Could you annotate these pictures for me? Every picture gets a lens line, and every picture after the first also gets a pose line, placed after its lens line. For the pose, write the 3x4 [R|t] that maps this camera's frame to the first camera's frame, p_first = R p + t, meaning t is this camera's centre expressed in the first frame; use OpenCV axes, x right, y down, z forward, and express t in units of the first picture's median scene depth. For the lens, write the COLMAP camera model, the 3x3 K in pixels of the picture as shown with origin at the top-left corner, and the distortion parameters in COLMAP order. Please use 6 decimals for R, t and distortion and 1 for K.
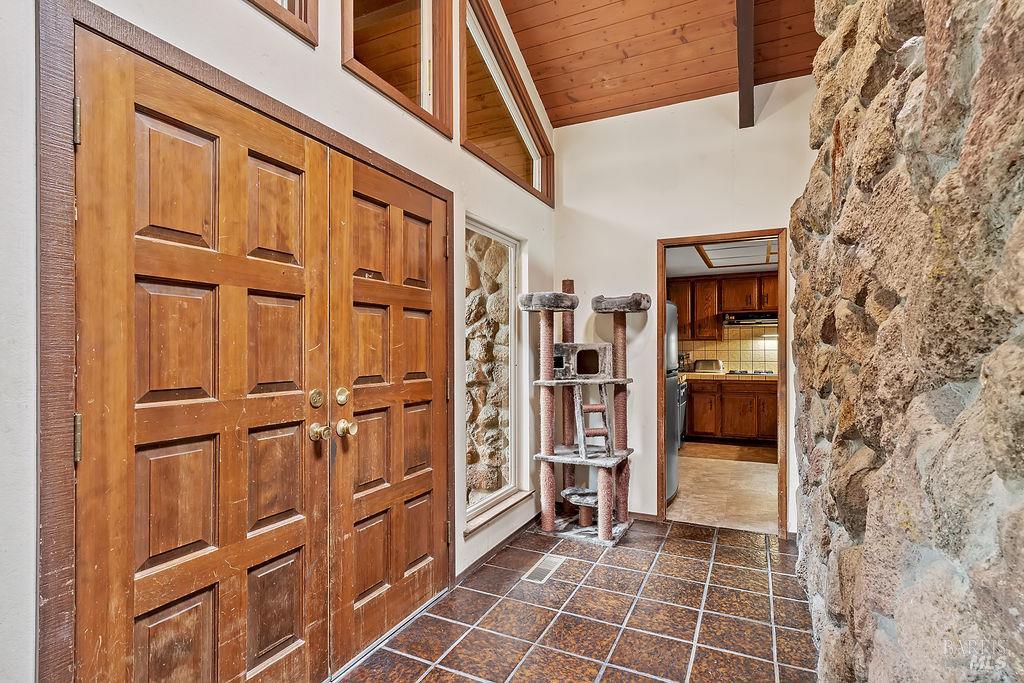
lens RADIAL K [[514.4, 0, 516.7], [0, 514.4, 346.1], [0, 0, 1]] dist [-0.001890, -0.000040]
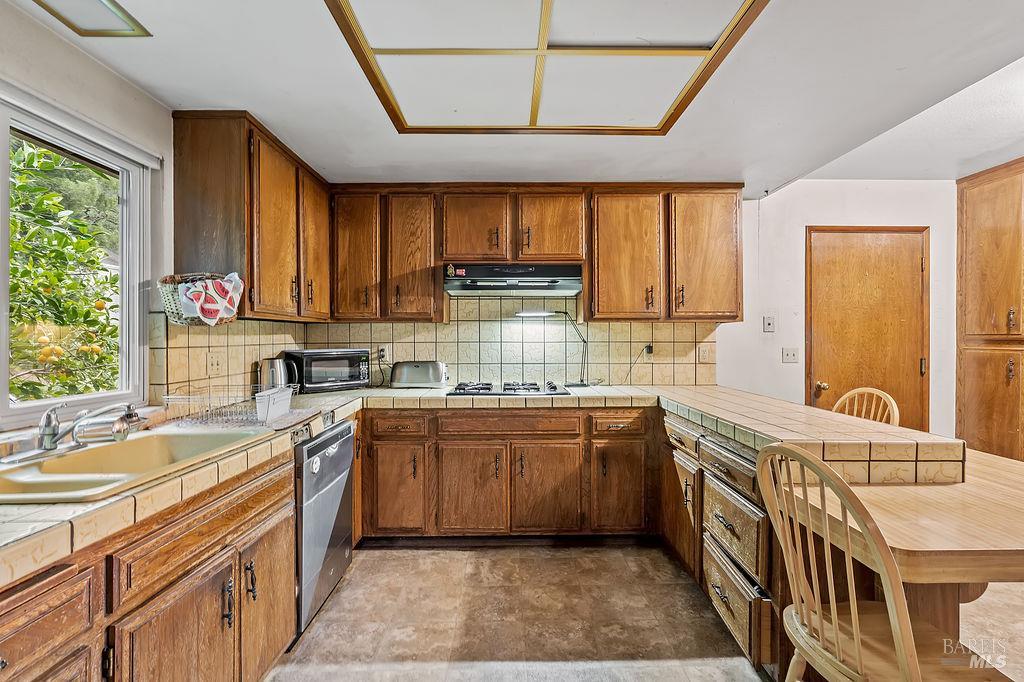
lens RADIAL K [[466.7, 0, 512.7], [0, 466.7, 342.3], [0, 0, 1]] dist [-0.012432, 0.005076]
pose [[0.902829, -0.003809, 0.429983, 0.275997], [-0.000522, 0.999950, 0.009953, 0.004167], [-0.430000, -0.009210, 0.902782, 0.590806]]
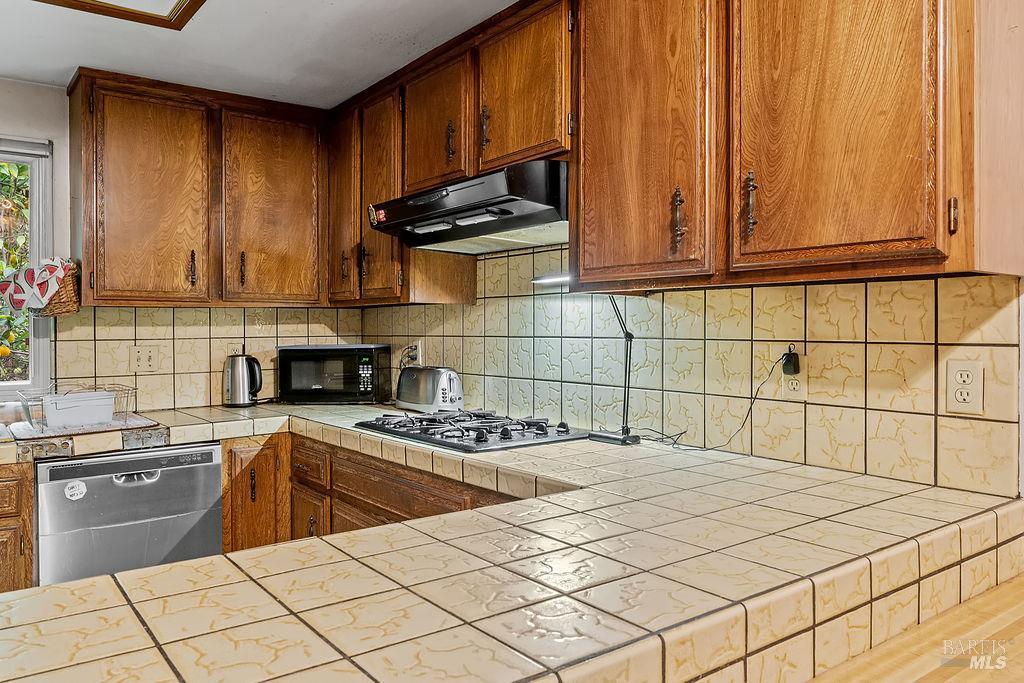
lens RADIAL K [[748.9, 0, 513.1], [0, 748.9, 334.5], [0, 0, 1]] dist [0.011006, 0.001790]
pose [[0.885546, 0.003137, -0.464541, 0.640729], [0.003209, 0.999912, 0.012868, 0.002187], [0.464540, -0.012886, 0.885458, 0.673604]]
